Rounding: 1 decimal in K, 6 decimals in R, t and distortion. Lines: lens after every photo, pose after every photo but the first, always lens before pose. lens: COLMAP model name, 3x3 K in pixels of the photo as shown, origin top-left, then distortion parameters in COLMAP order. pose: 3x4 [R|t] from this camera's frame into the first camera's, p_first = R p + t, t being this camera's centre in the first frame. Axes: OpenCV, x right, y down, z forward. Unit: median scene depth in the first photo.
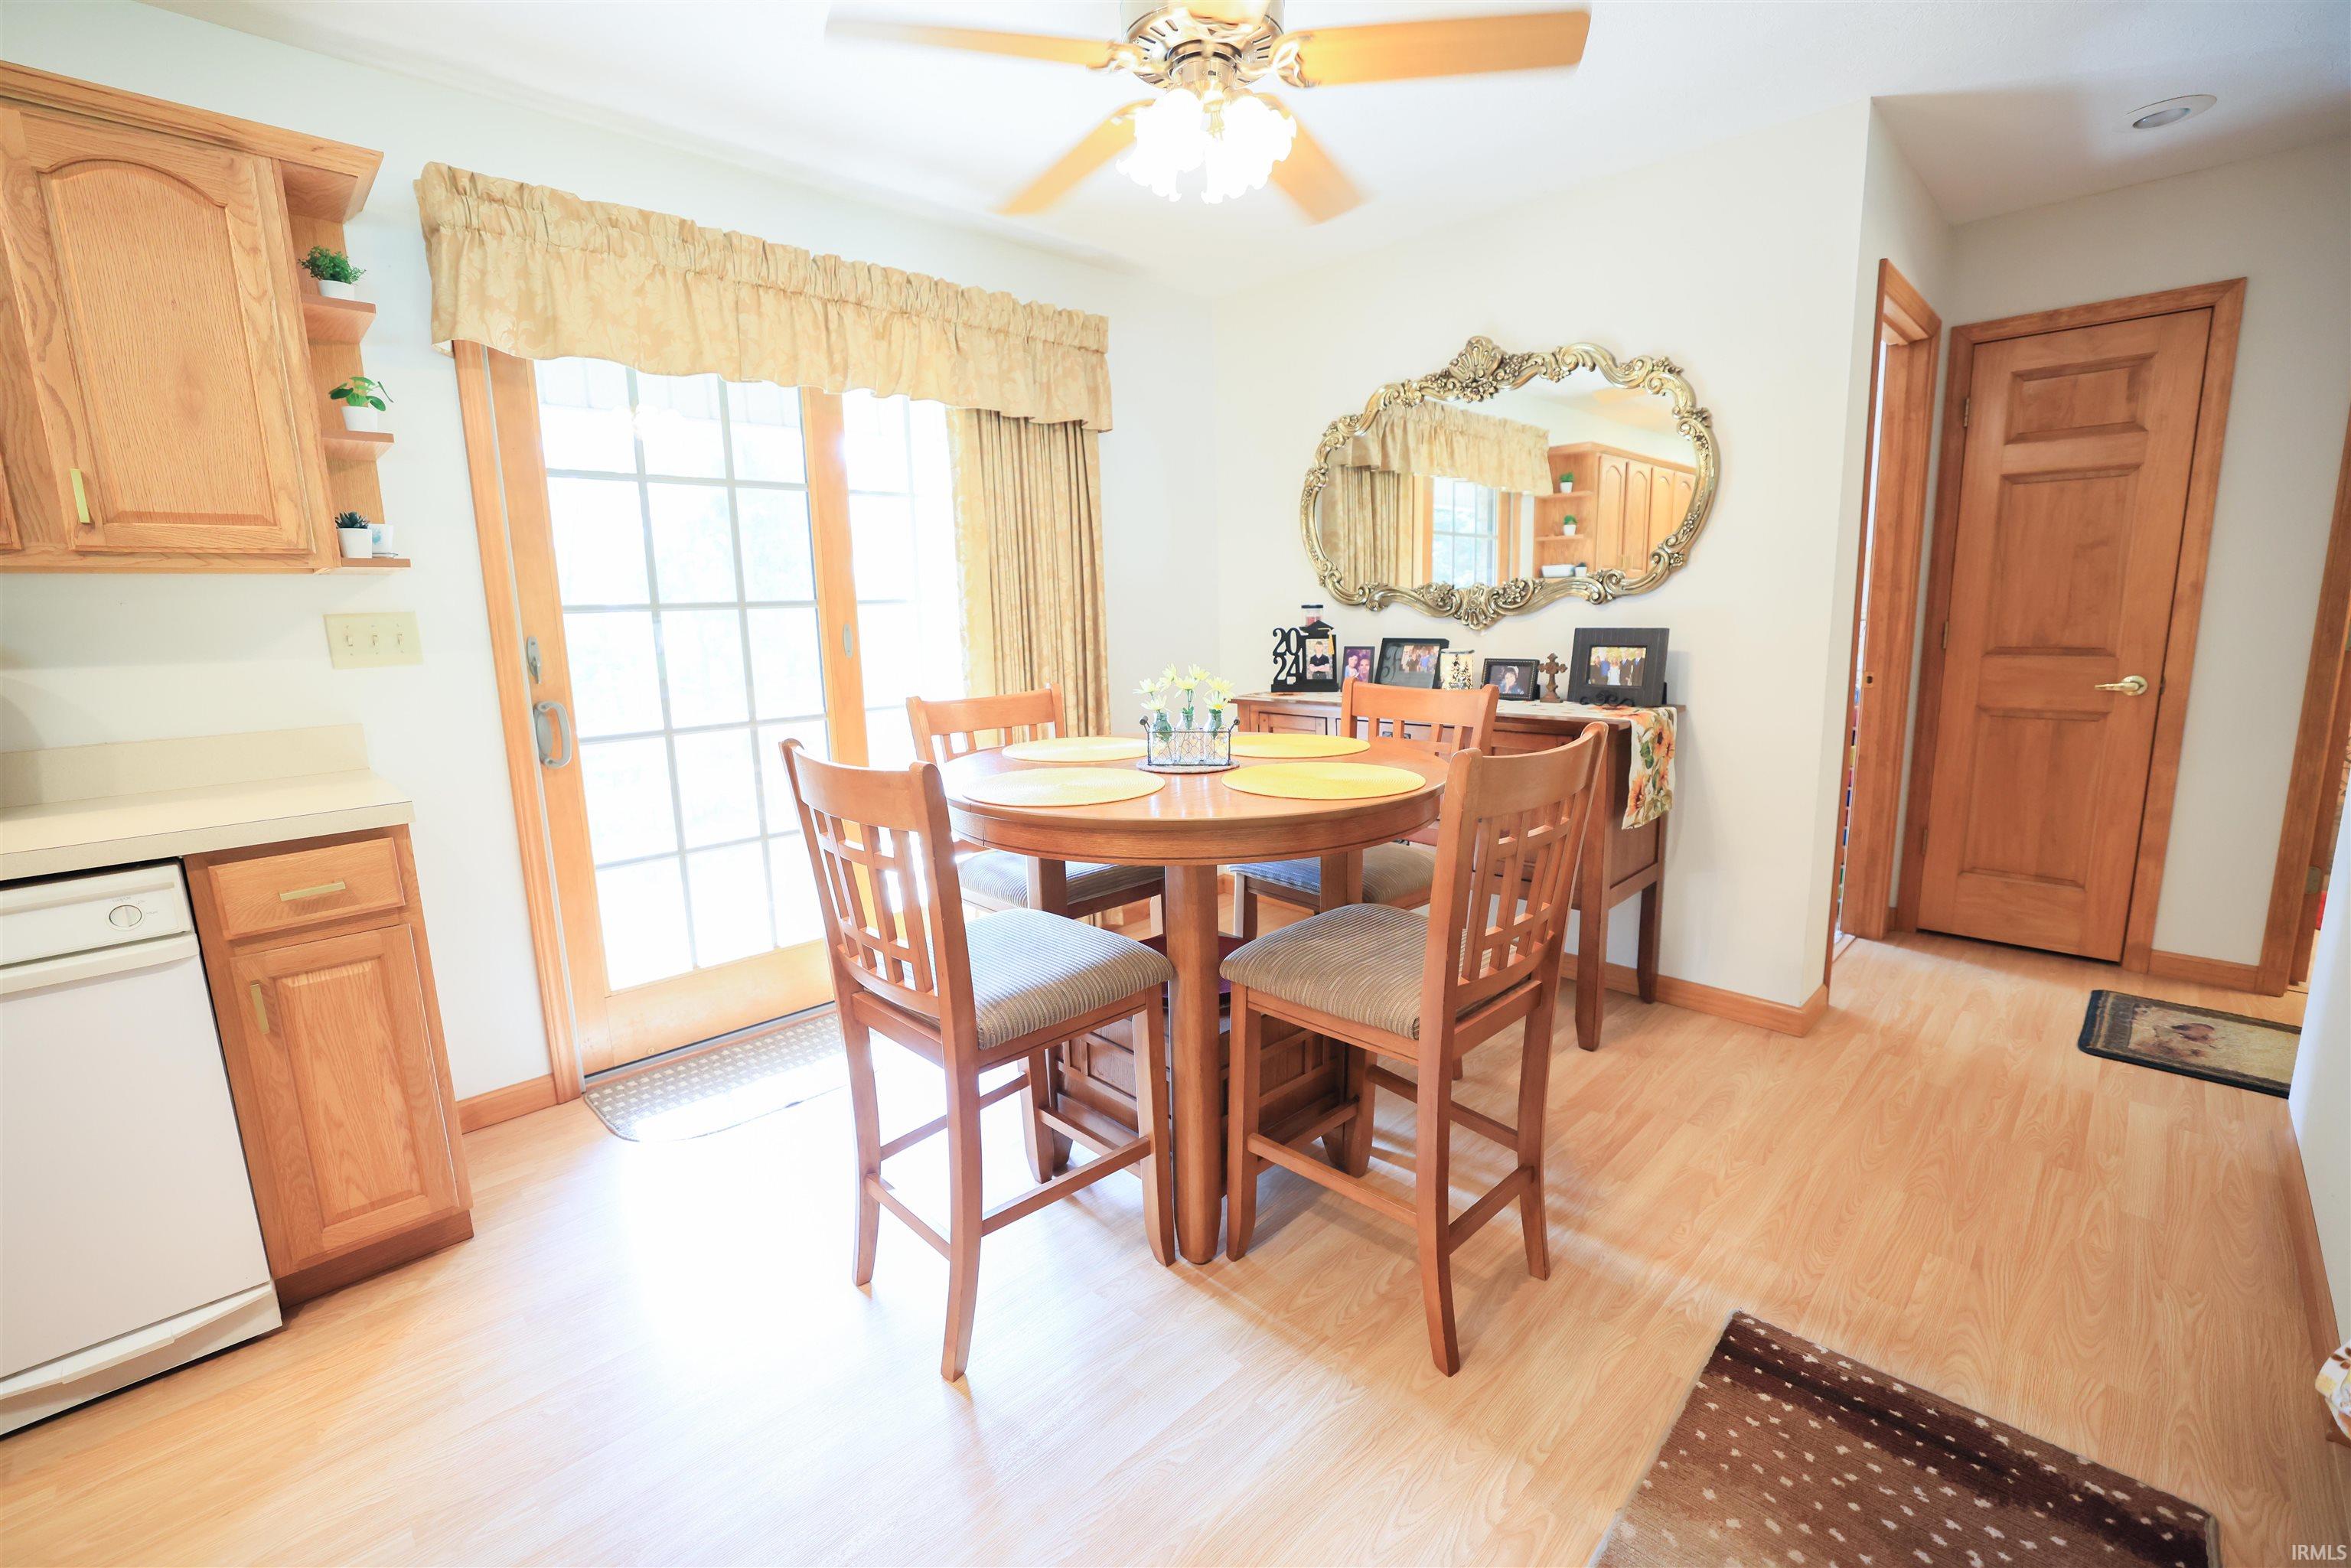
lens RADIAL K [[1005.3, 0, 1170.2], [0, 1005.3, 778.3], [0, 0, 1]] dist [-0.043259, 0.013778]
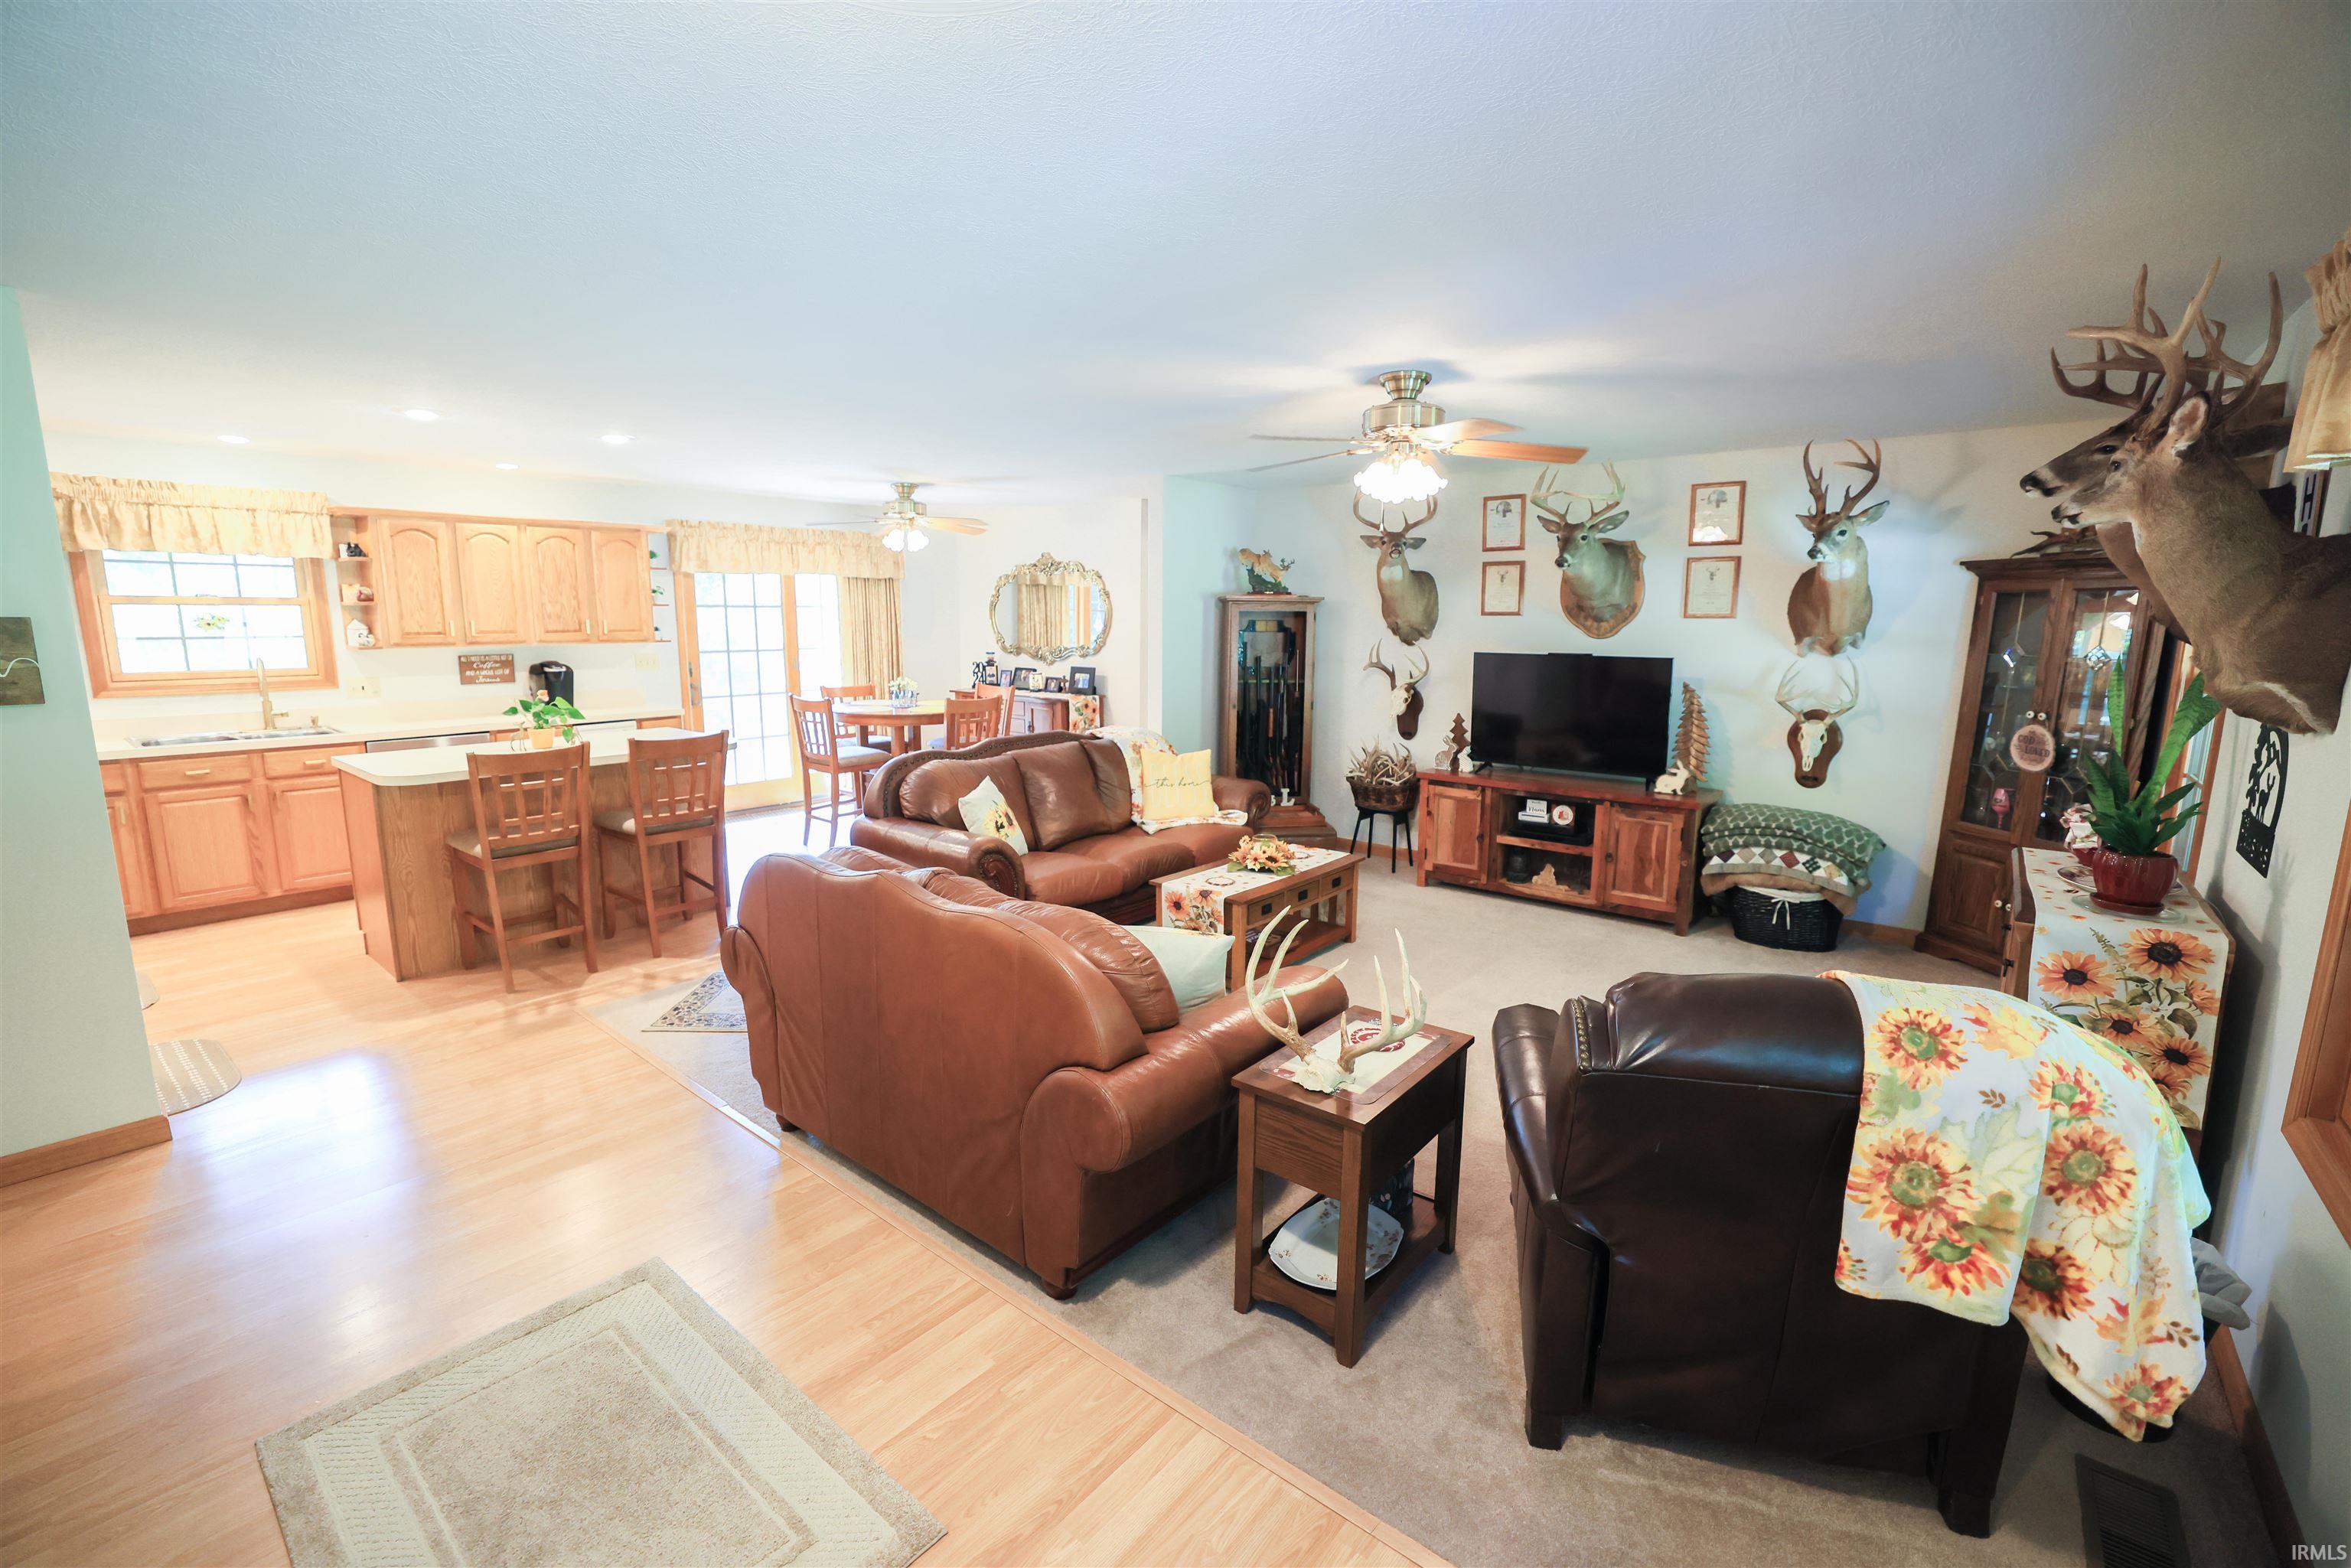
lens RADIAL K [[1005.3, 0, 1181.2], [0, 1005.3, 776.4], [0, 0, 1]] dist [-0.043259, 0.013778]
pose [[0.993560, 0.015805, 0.112199, 0.422961], [-0.014759, 0.999840, -0.010143, 0.182041], [-0.112342, 0.008421, 0.993634, -1.841095]]
